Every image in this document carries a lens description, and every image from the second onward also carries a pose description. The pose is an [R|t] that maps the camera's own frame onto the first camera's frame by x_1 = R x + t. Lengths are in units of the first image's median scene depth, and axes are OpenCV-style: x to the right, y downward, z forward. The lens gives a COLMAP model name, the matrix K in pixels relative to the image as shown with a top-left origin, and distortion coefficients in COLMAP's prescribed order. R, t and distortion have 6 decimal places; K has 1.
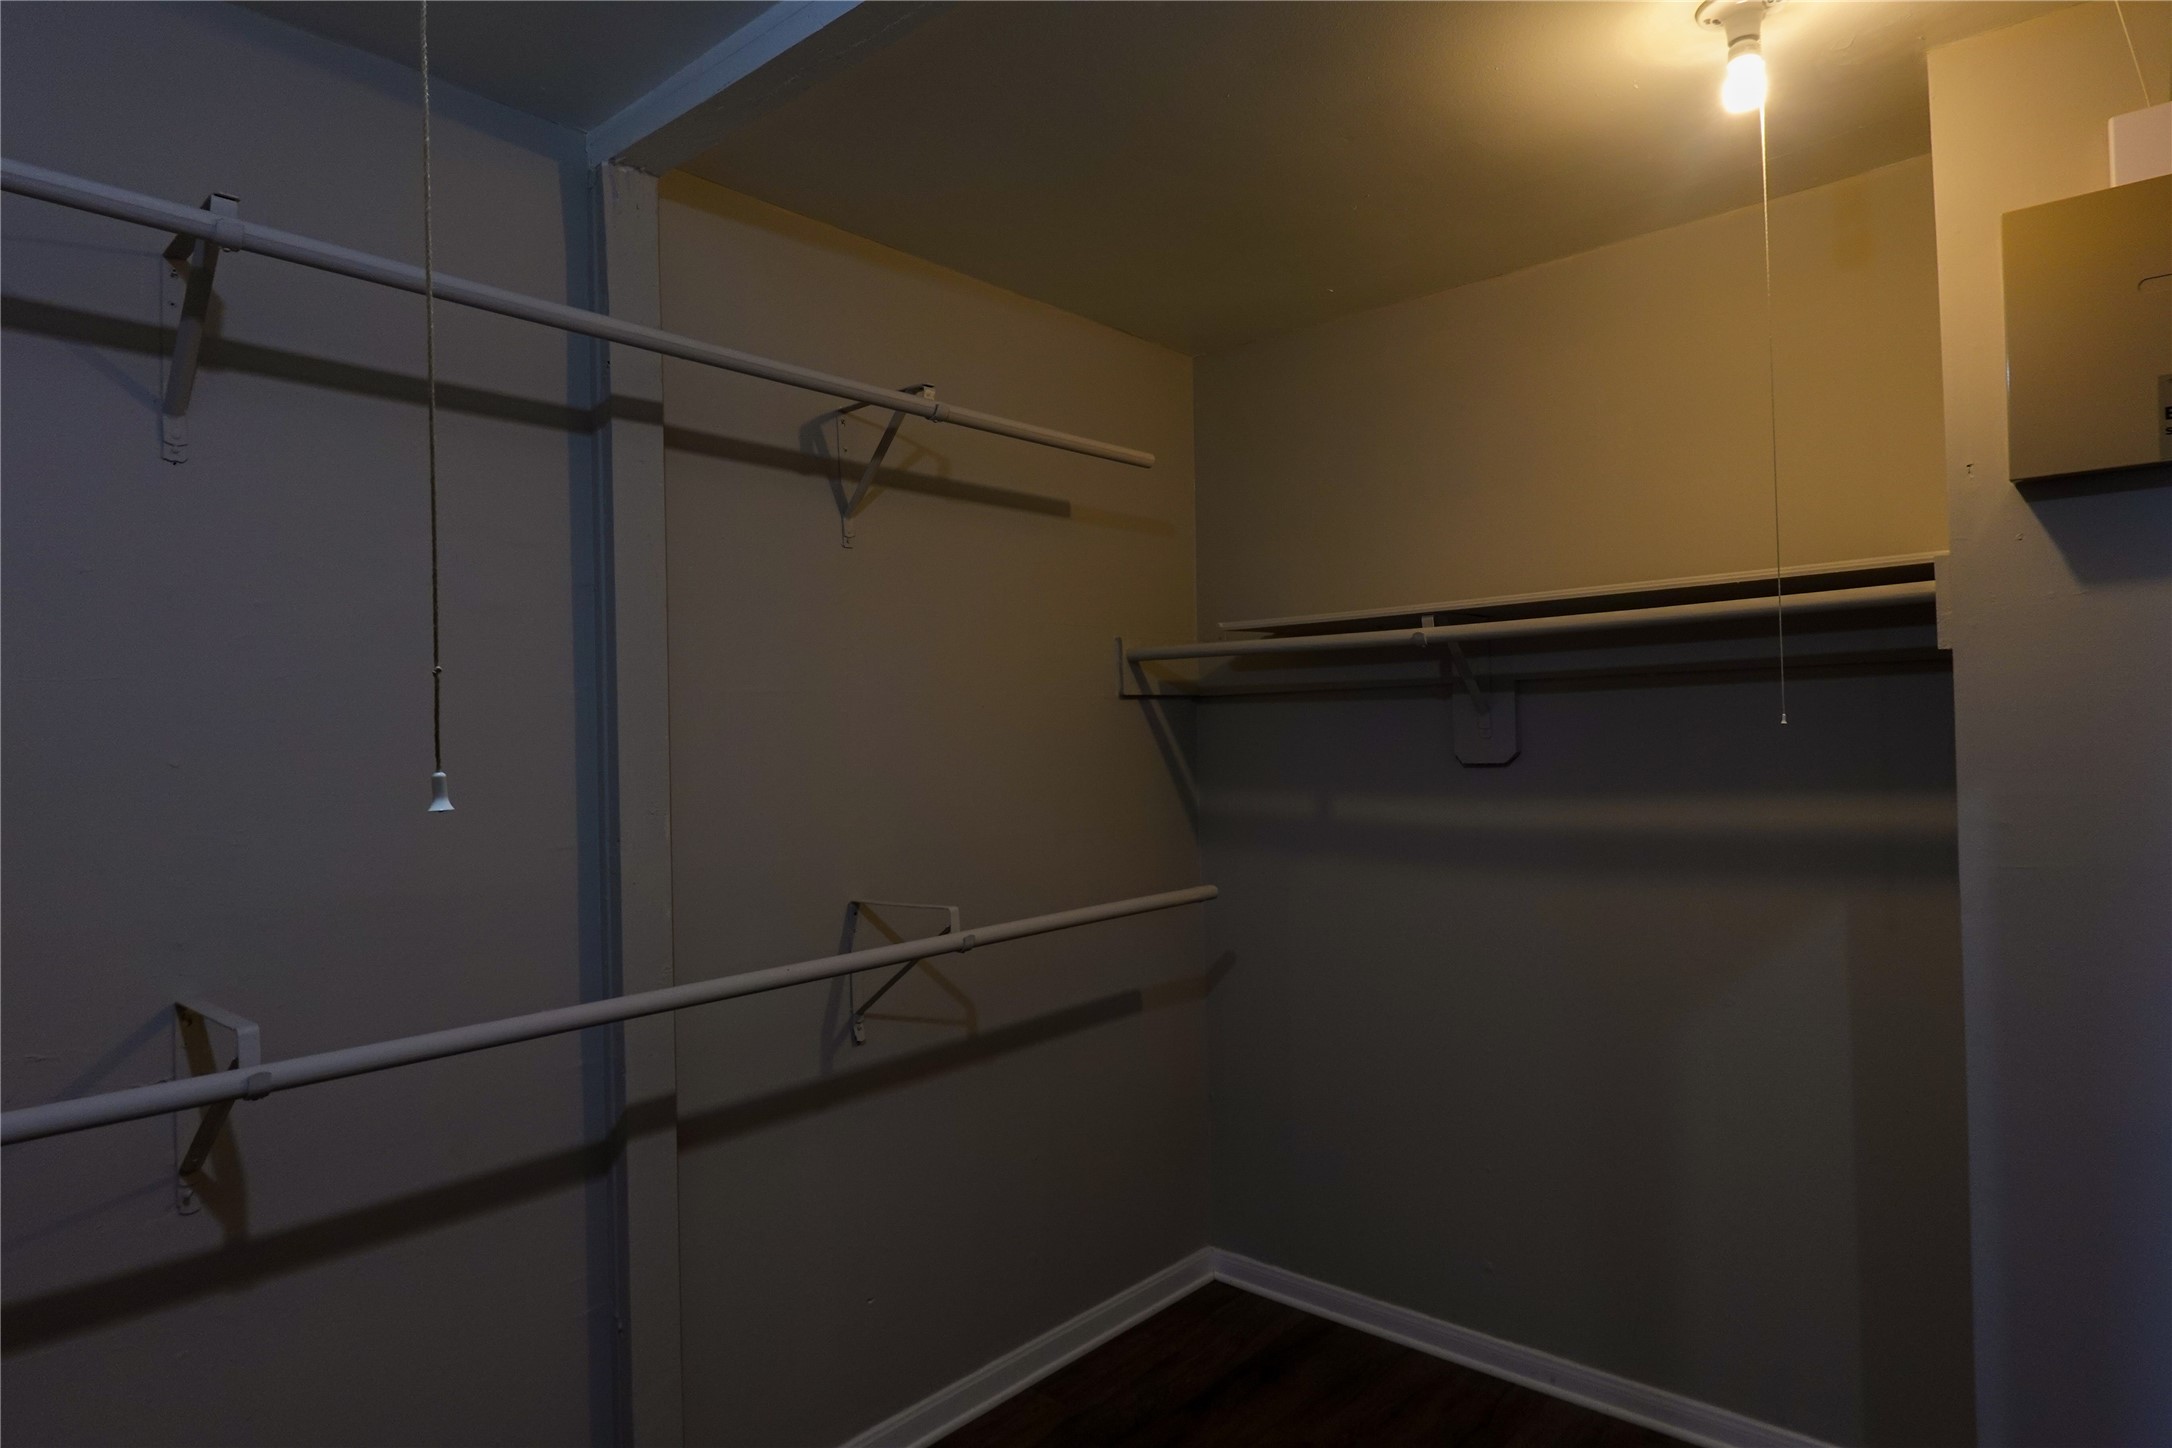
lens RADIAL K [[1224.7, 0, 1092.5], [0, 1224.7, 724.1], [0, 0, 1]] dist [-0.005127, -0.000480]
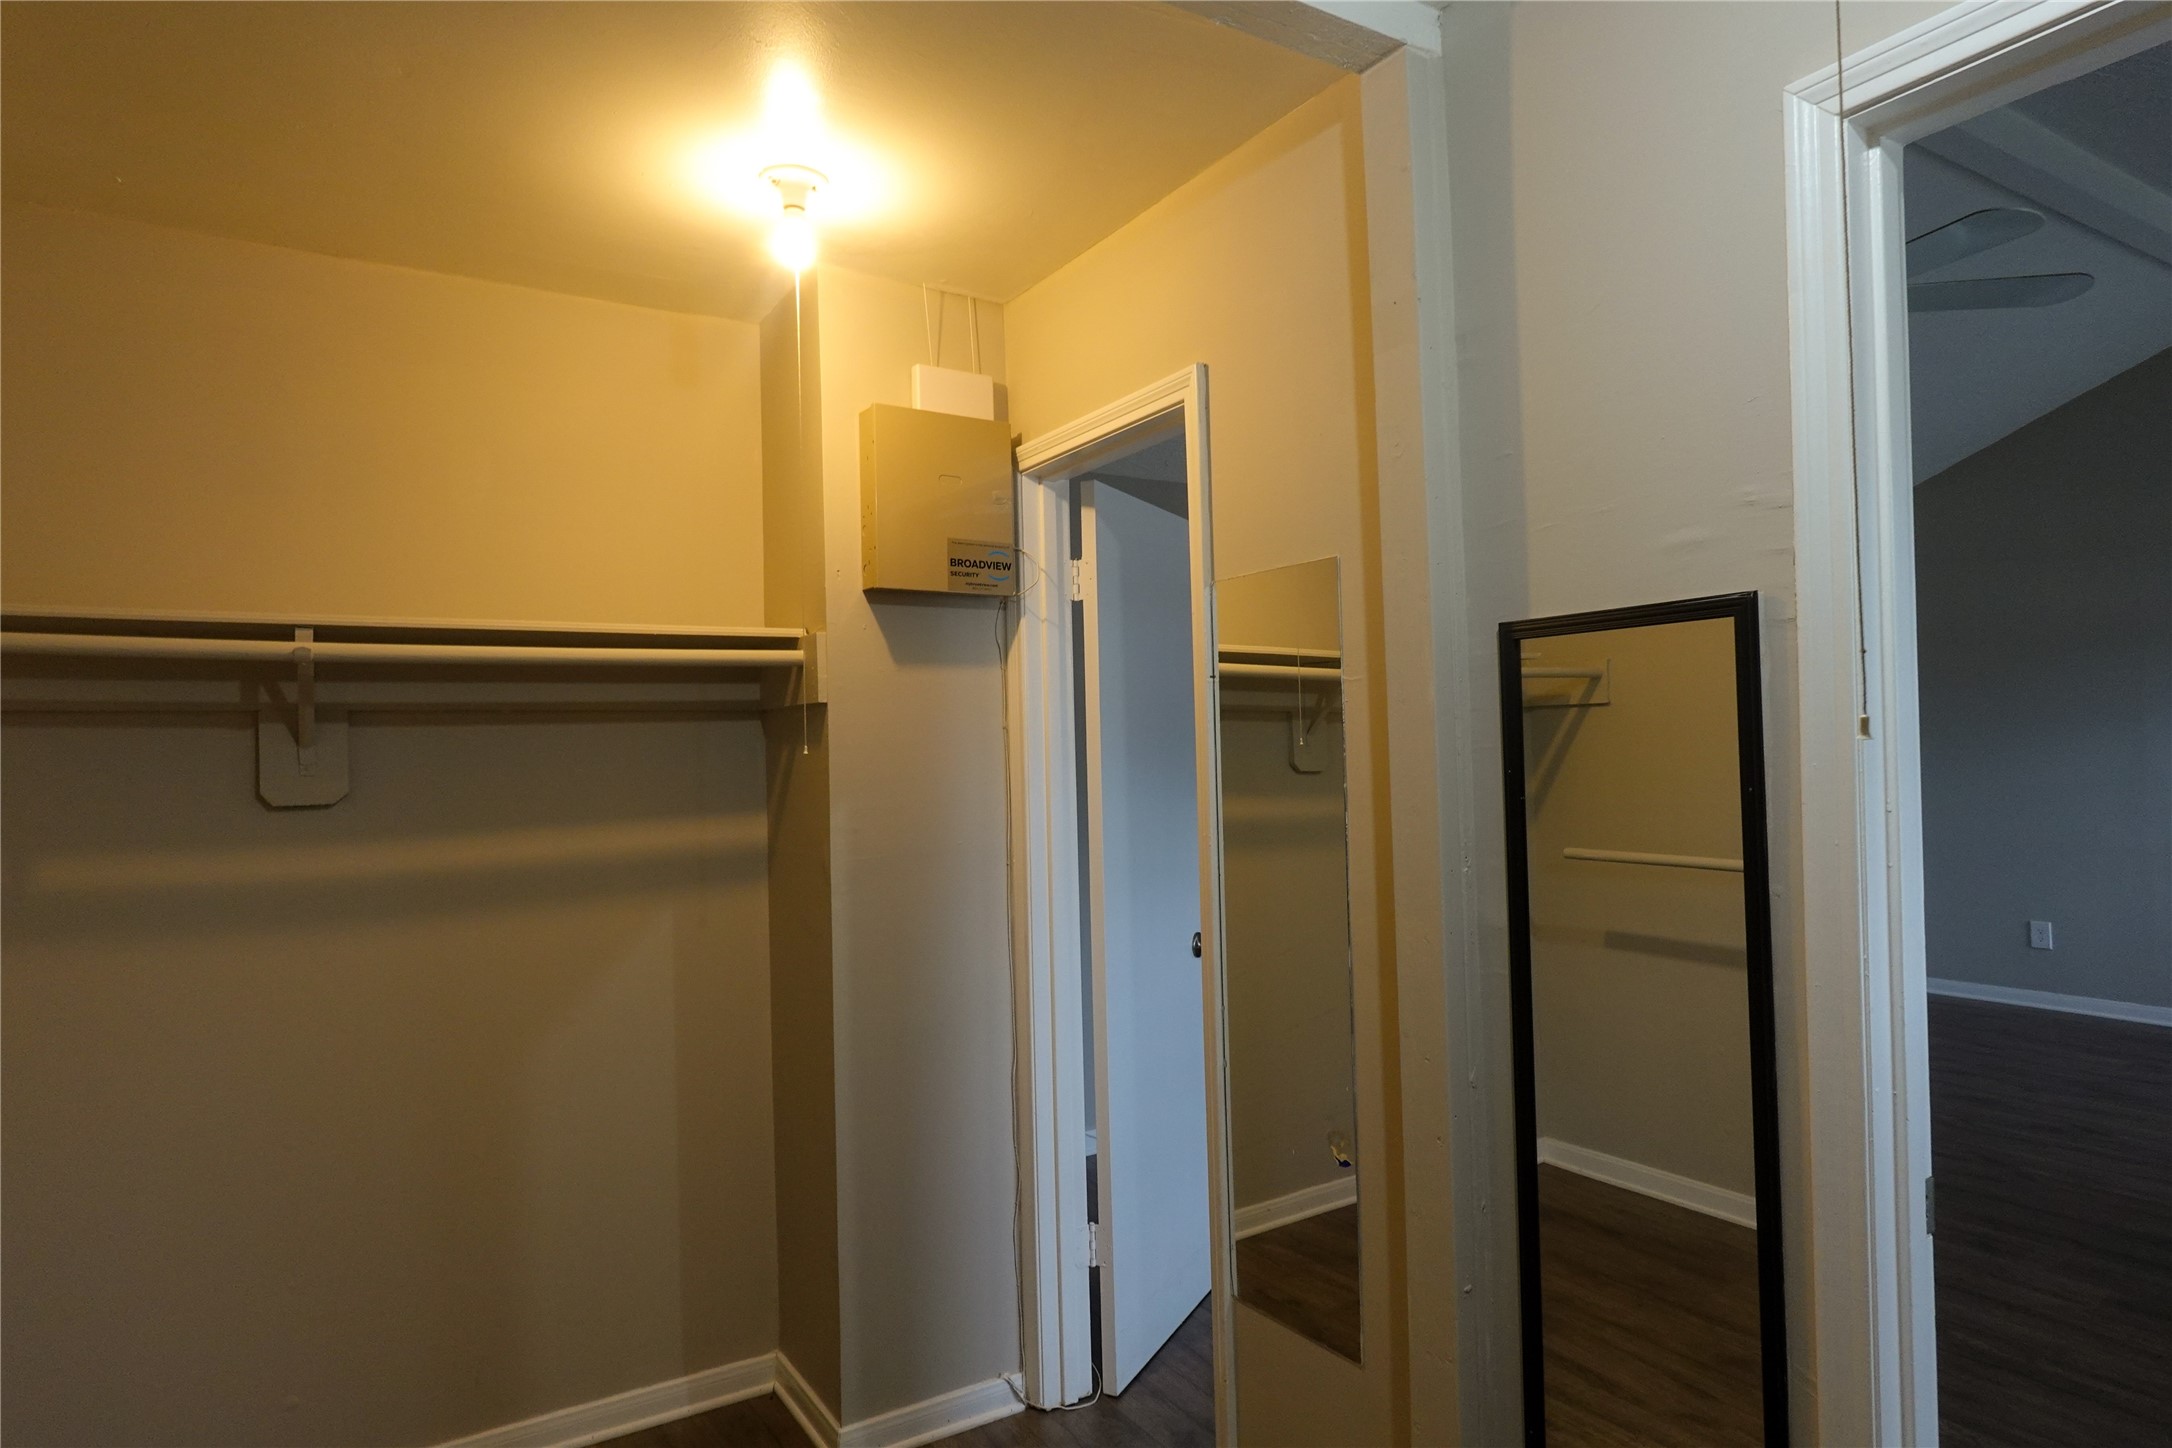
lens RADIAL K [[1224.7, 0, 1098.9], [0, 1224.7, 722.0], [0, 0, 1]] dist [-0.005127, -0.000480]
pose [[0.266627, 0.040553, 0.962946, -0.388086], [0.005157, 0.999040, -0.043501, 0.015311], [-0.963786, 0.016564, 0.266162, 0.250068]]
